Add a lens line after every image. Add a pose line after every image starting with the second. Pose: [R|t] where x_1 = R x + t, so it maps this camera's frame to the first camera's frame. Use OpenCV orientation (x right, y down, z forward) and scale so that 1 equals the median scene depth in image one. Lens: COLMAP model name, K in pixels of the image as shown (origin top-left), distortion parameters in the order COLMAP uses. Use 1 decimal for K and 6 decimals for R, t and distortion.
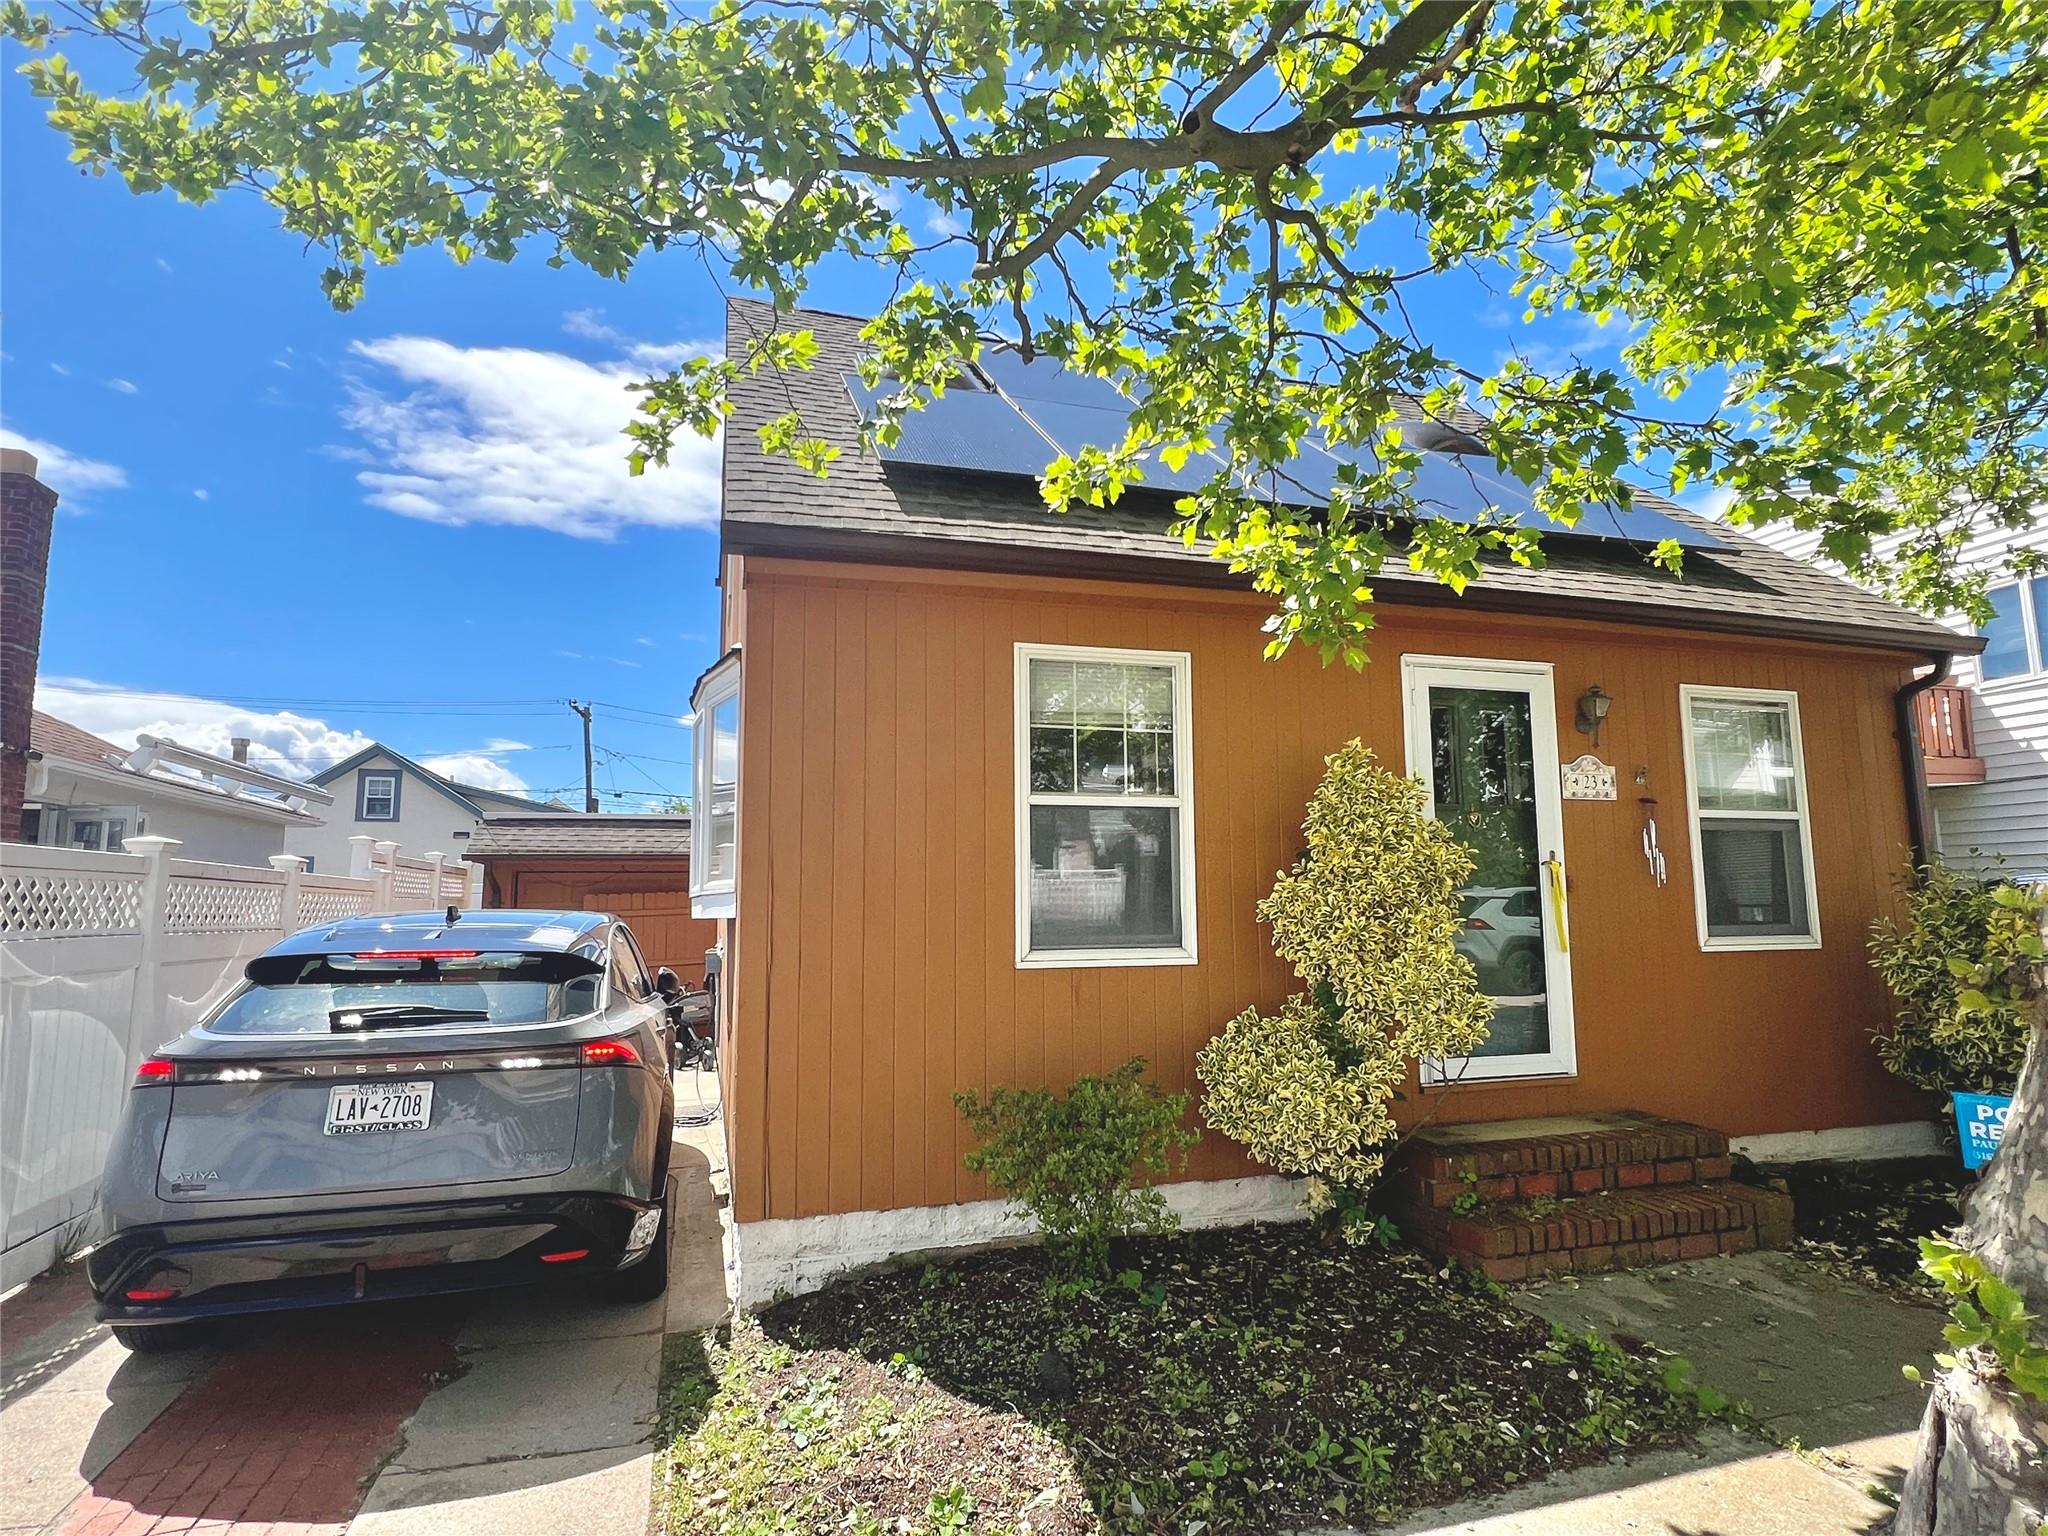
lens RADIAL K [[1073.8, 0, 1014.7], [0, 1073.8, 769.9], [0, 0, 1]] dist [0.000946, -0.000824]
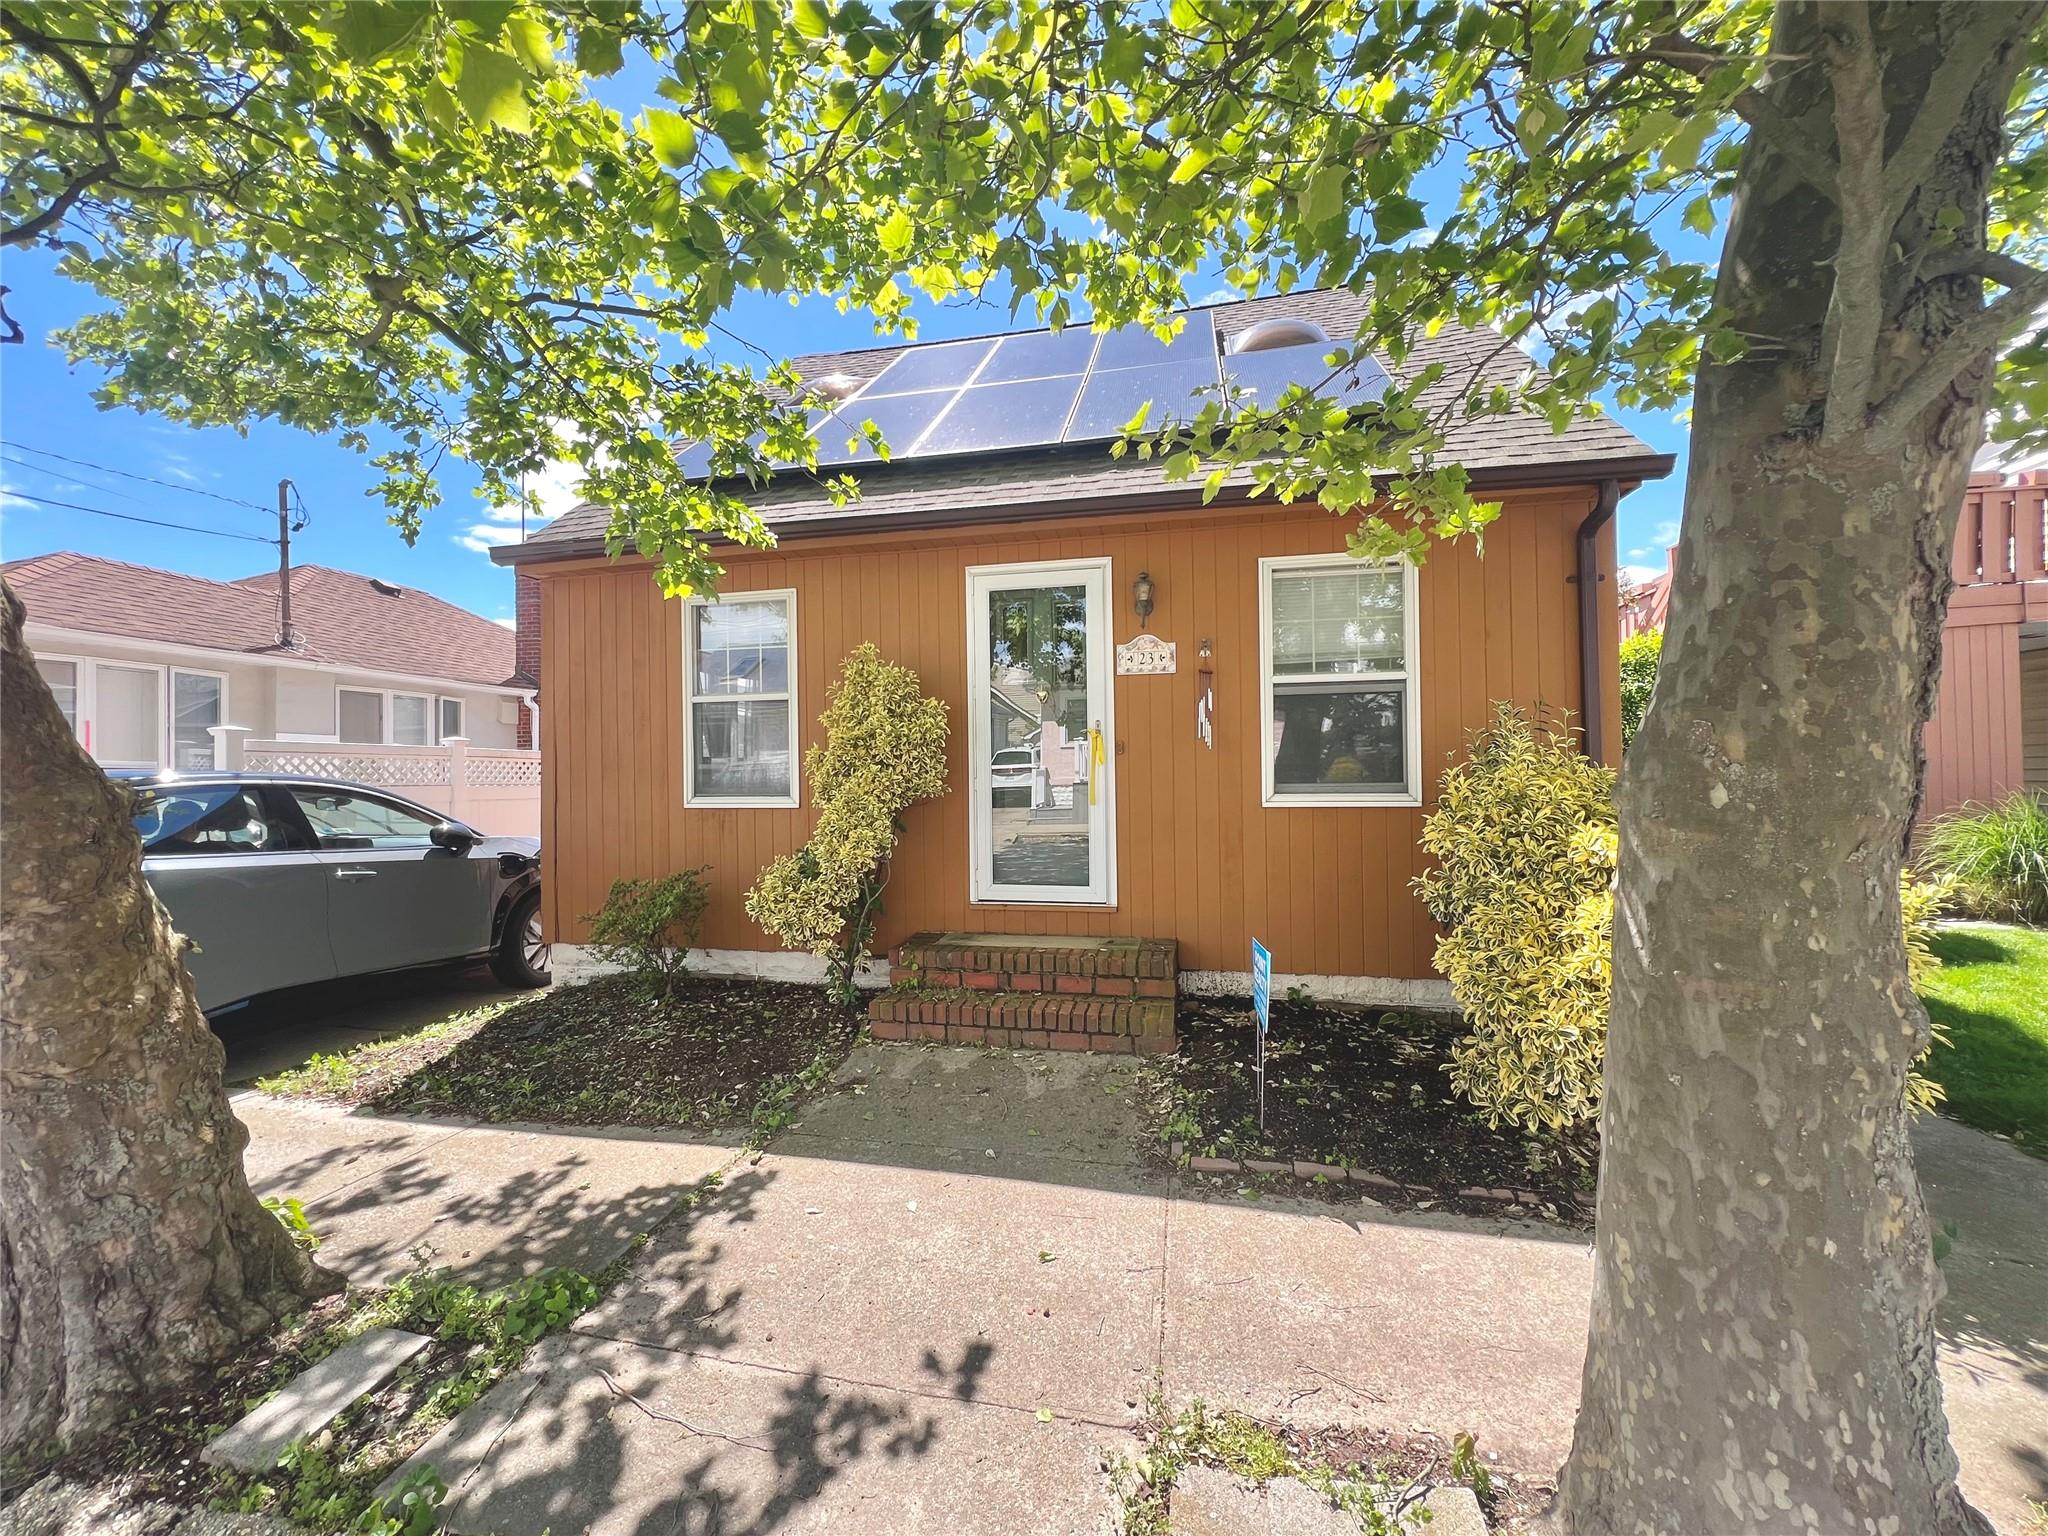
lens RADIAL K [[822.0, 0, 1022.6], [0, 822.0, 769.4], [0, 0, 1]] dist [0.000564, 0.000138]
pose [[0.875704, -0.005264, -0.482819, 0.882676], [0.063063, 0.992622, 0.103557, 0.031115], [0.478712, -0.121133, 0.869576, 0.170868]]
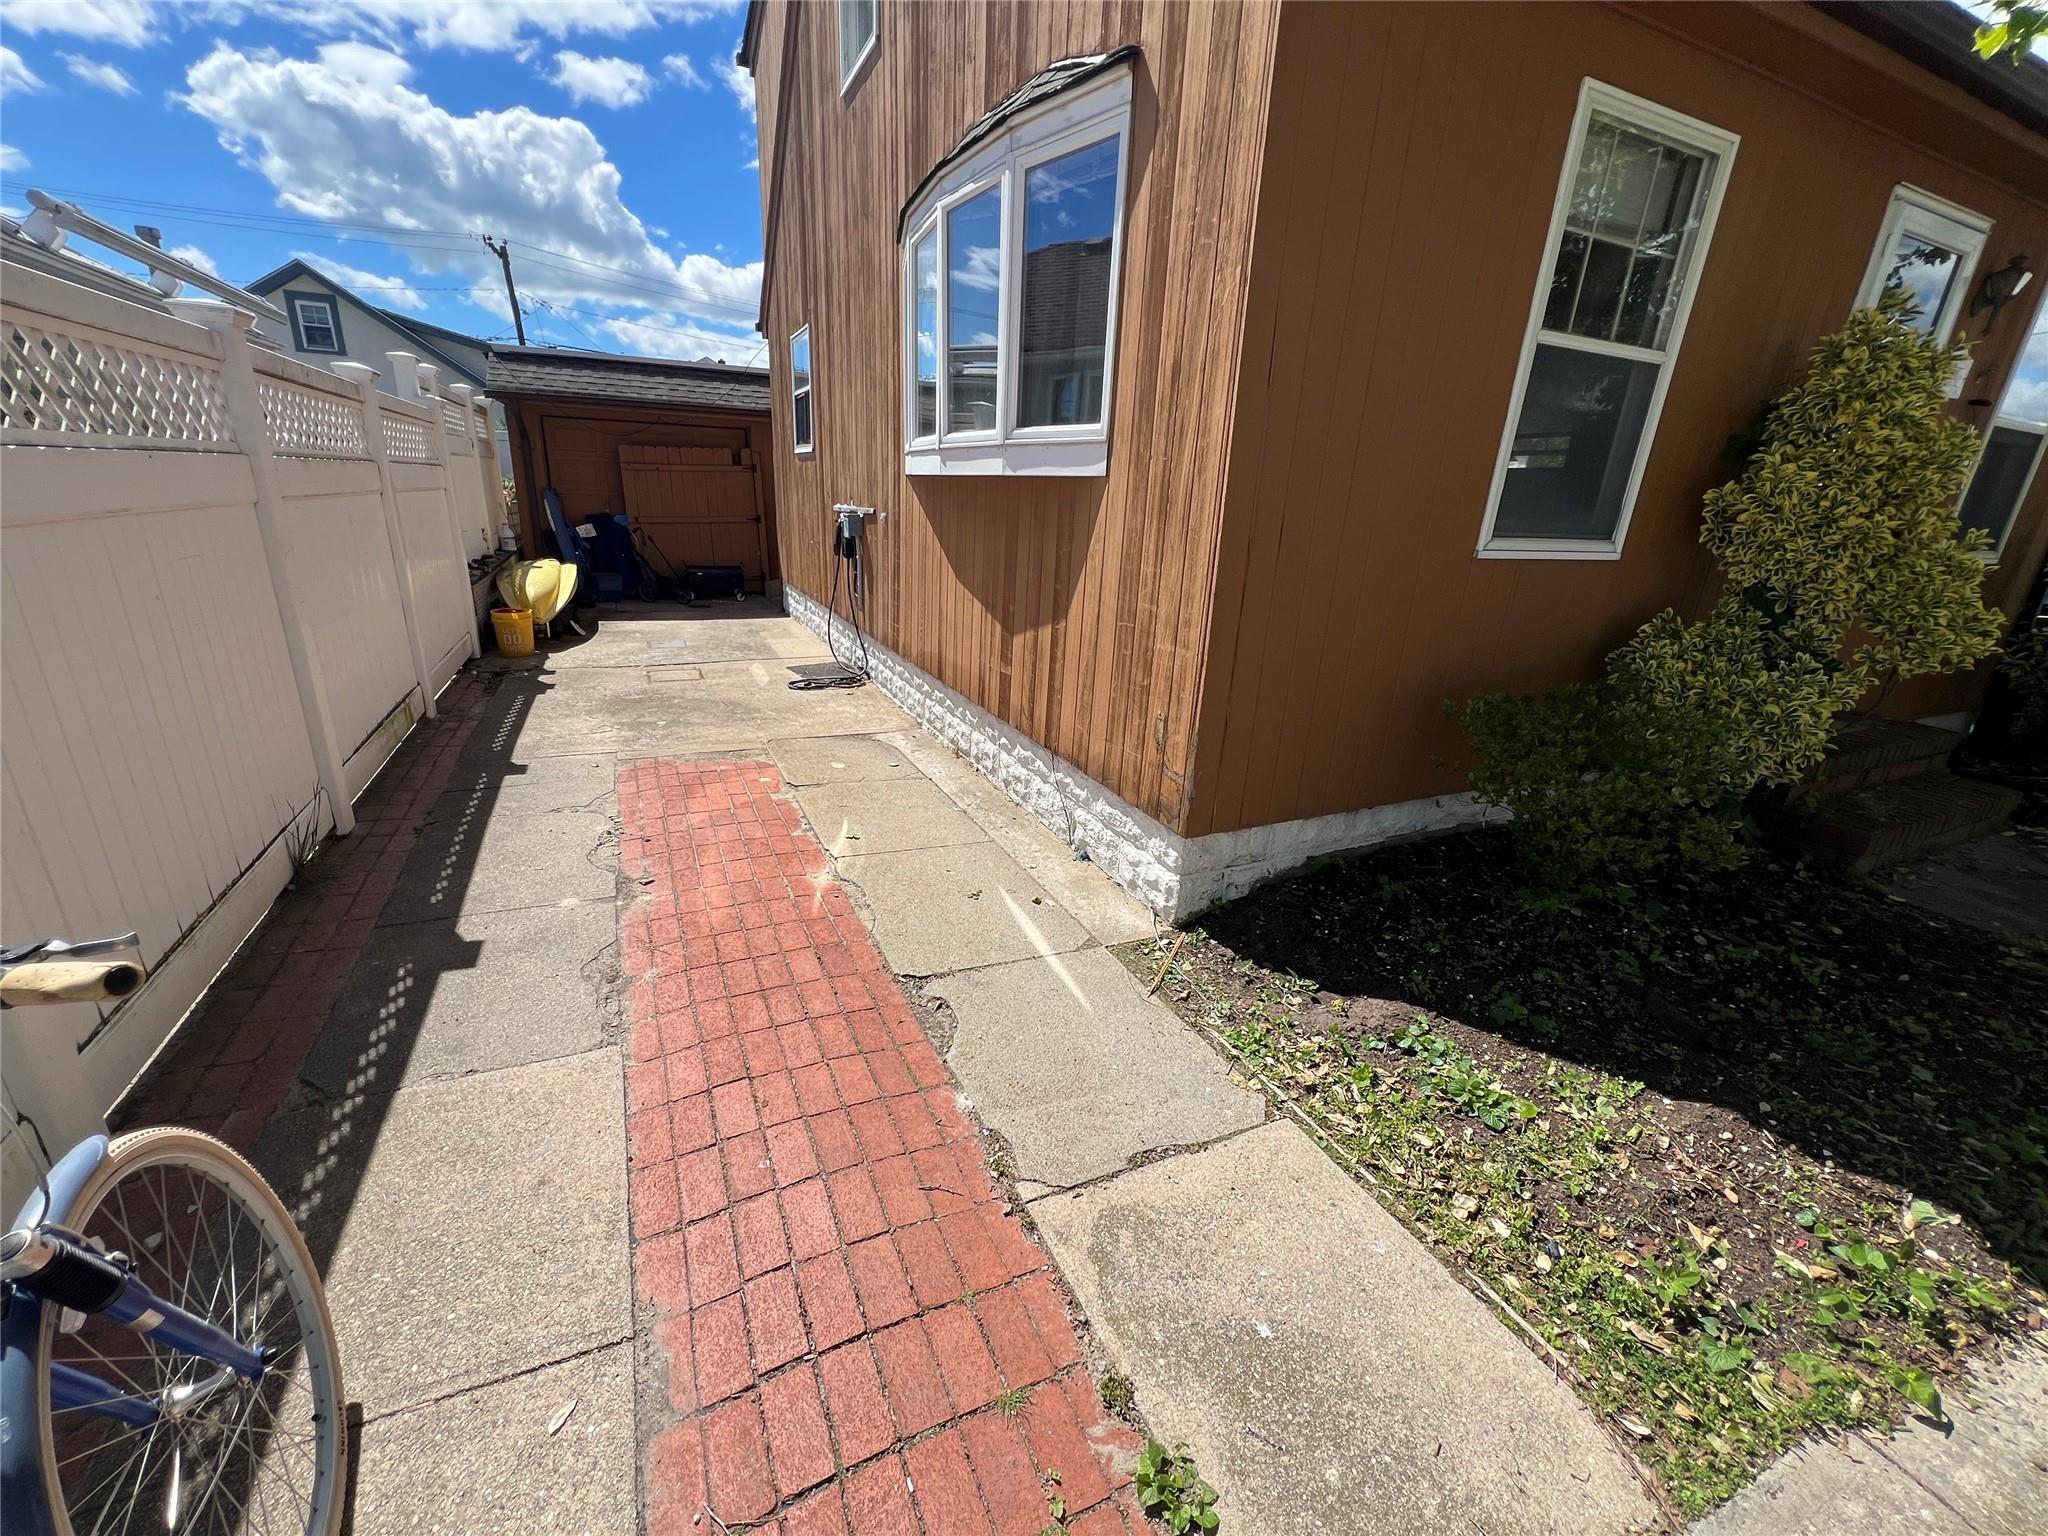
lens RADIAL K [[822.0, 0, 1023.4], [0, 822.0, 771.4], [0, 0, 1]] dist [0.000564, 0.000138]
pose [[0.986503, -0.000866, 0.163742, -0.396313], [-0.071973, 0.895915, 0.438357, 0.066862], [-0.147078, -0.444226, 0.883760, 0.351056]]
